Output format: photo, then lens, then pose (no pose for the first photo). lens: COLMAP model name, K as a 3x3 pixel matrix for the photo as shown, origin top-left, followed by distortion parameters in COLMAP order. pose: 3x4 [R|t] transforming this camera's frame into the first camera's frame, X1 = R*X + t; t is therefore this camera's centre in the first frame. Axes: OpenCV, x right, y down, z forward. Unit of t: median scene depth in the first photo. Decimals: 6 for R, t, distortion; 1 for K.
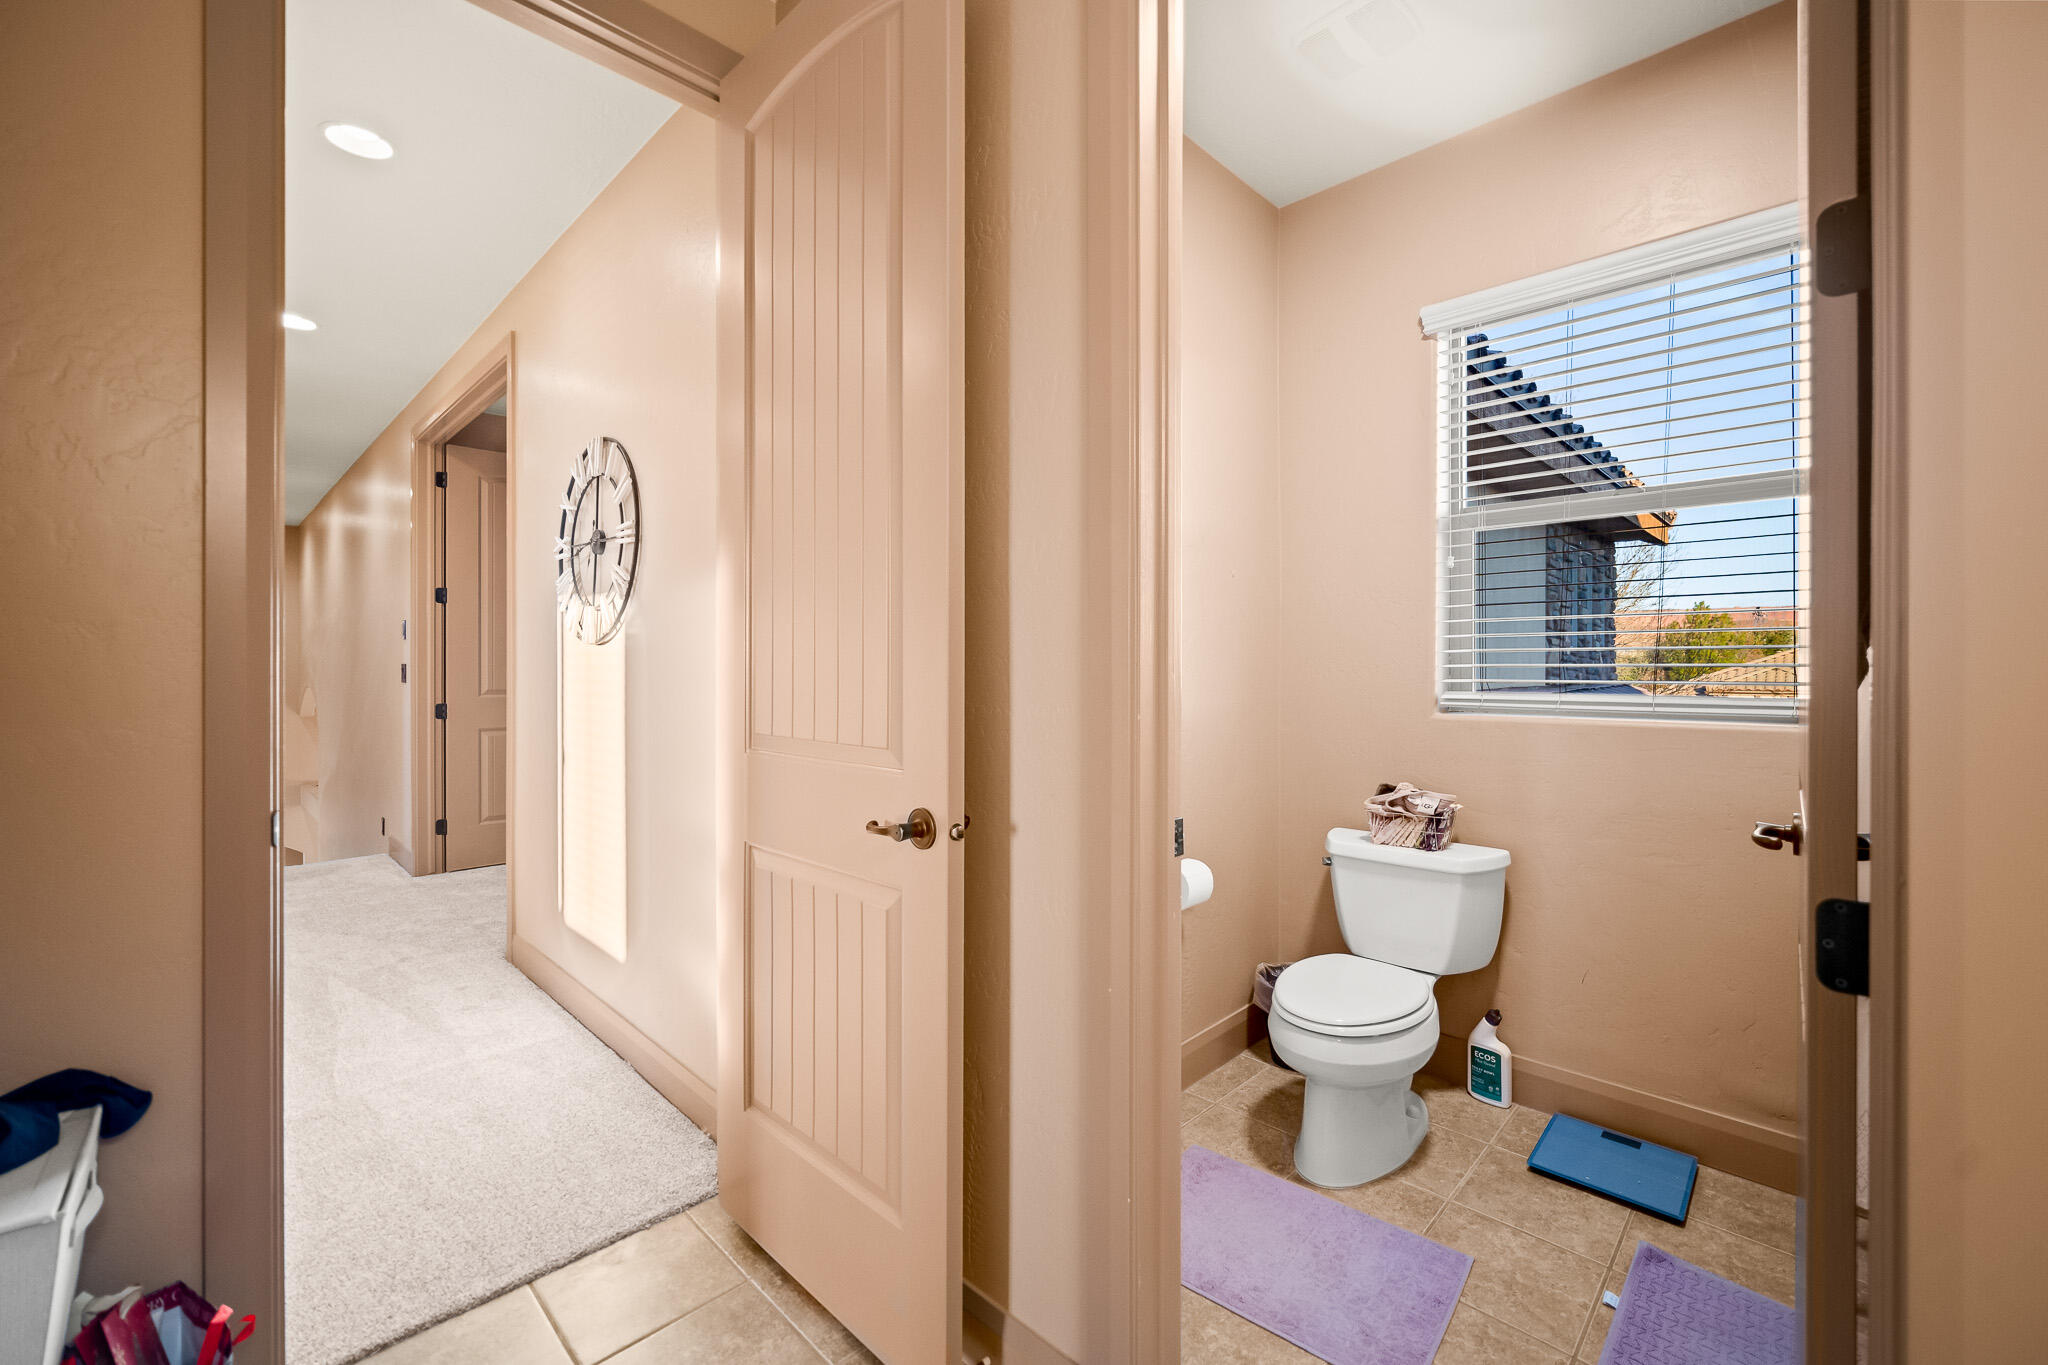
lens RADIAL K [[844.5, 0, 1016.7], [0, 844.5, 678.7], [0, 0, 1]] dist [-0.000570, -0.000315]
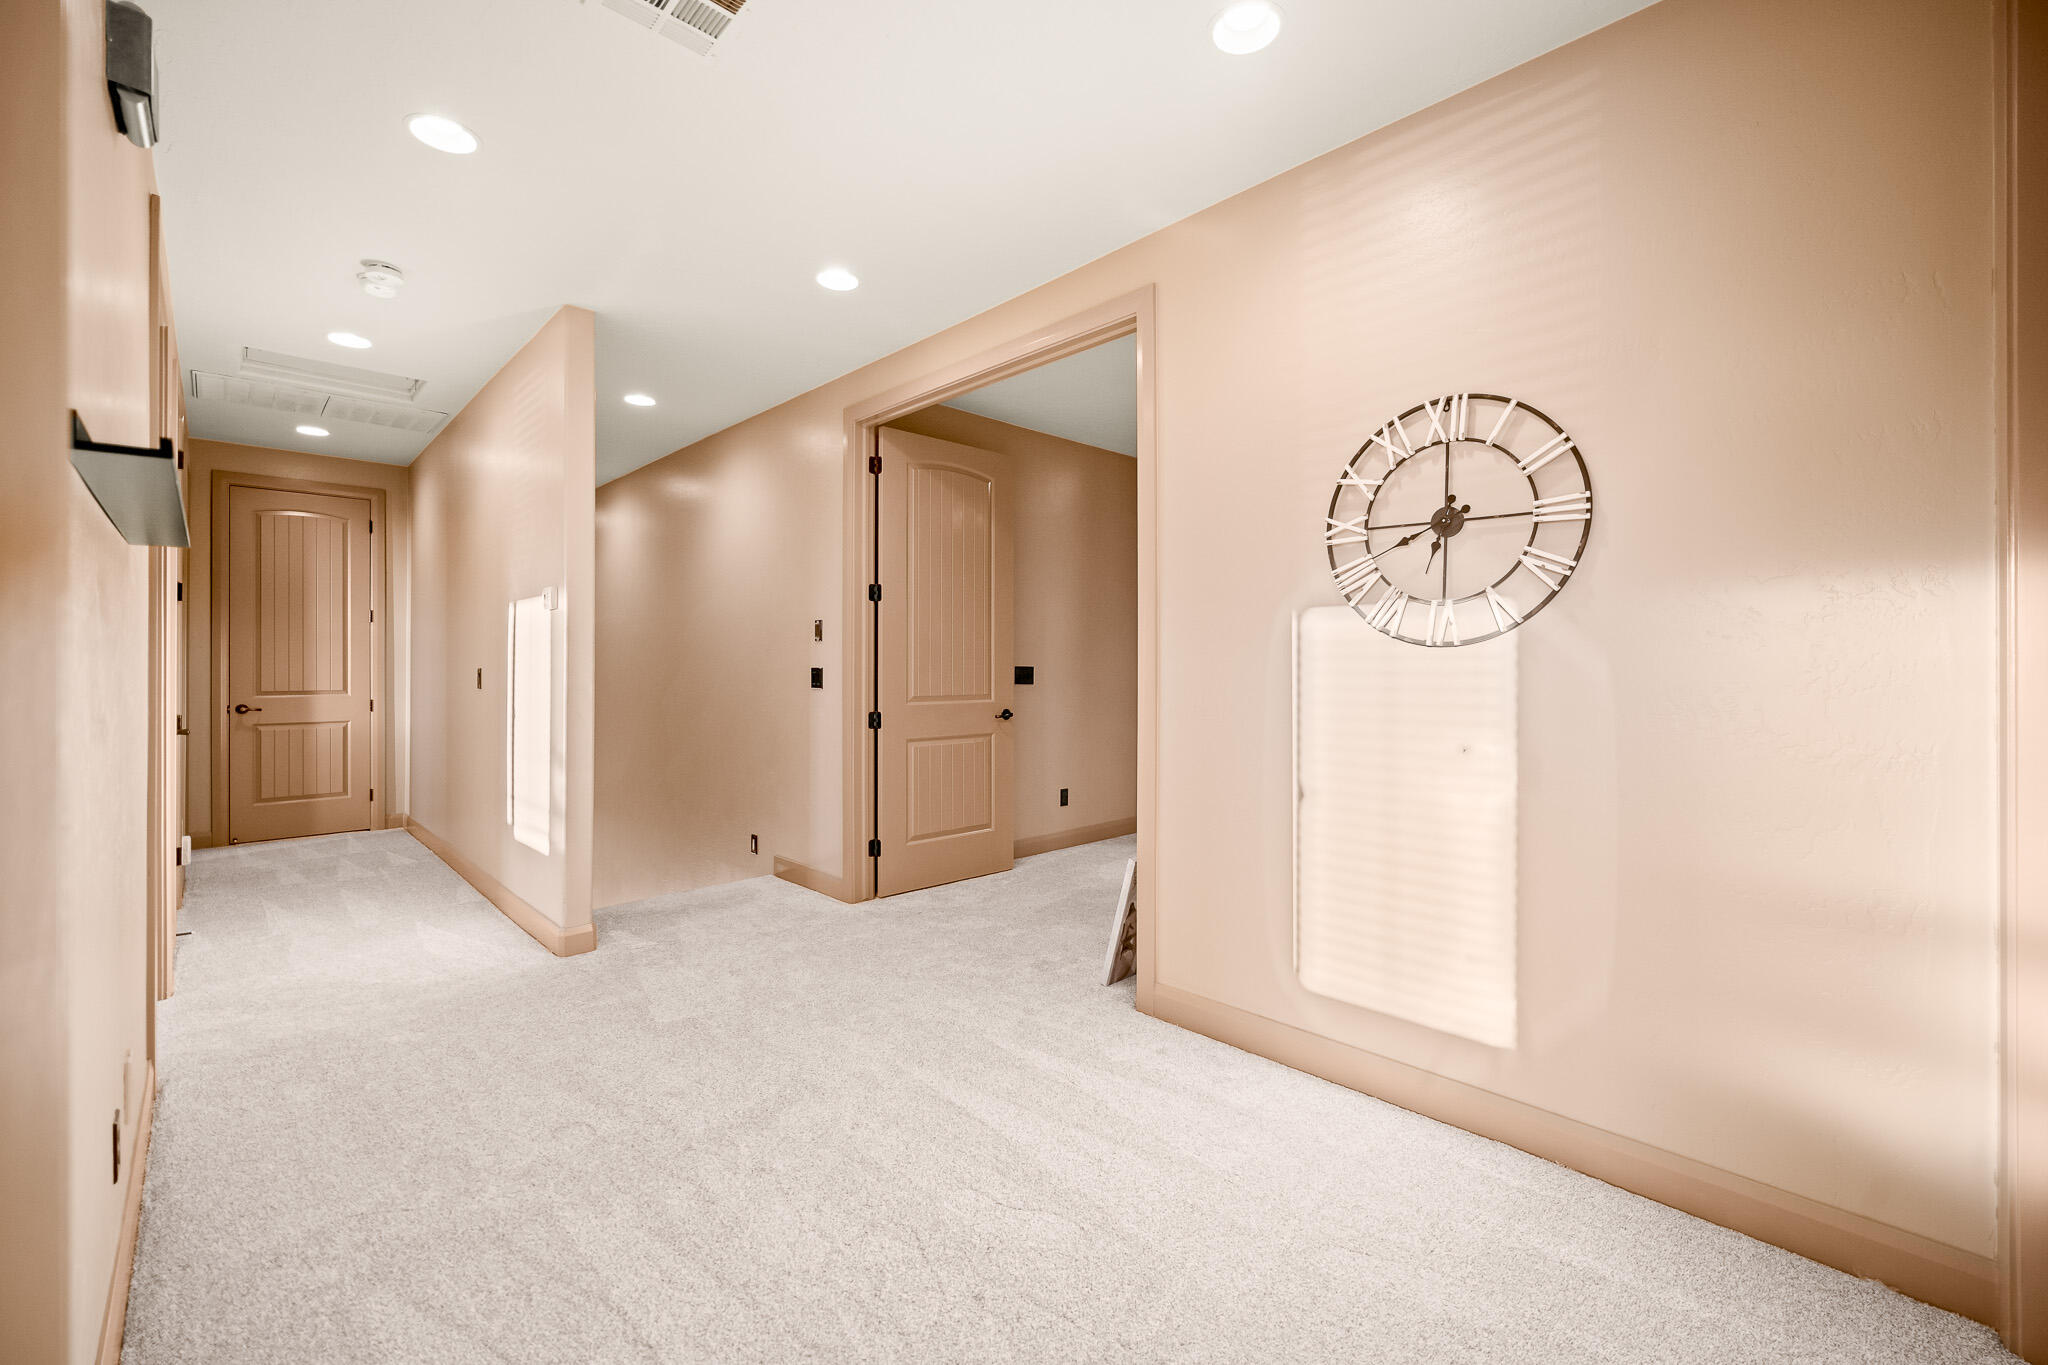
lens RADIAL K [[844.5, 0, 1031.9], [0, 844.5, 672.4], [0, 0, 1]] dist [-0.000570, -0.000315]
pose [[1.000000, -0.000370, 0.000750, -0.514016], [0.000374, 0.999984, -0.005571, -0.007903], [-0.000748, 0.005571, 0.999984, 0.092908]]
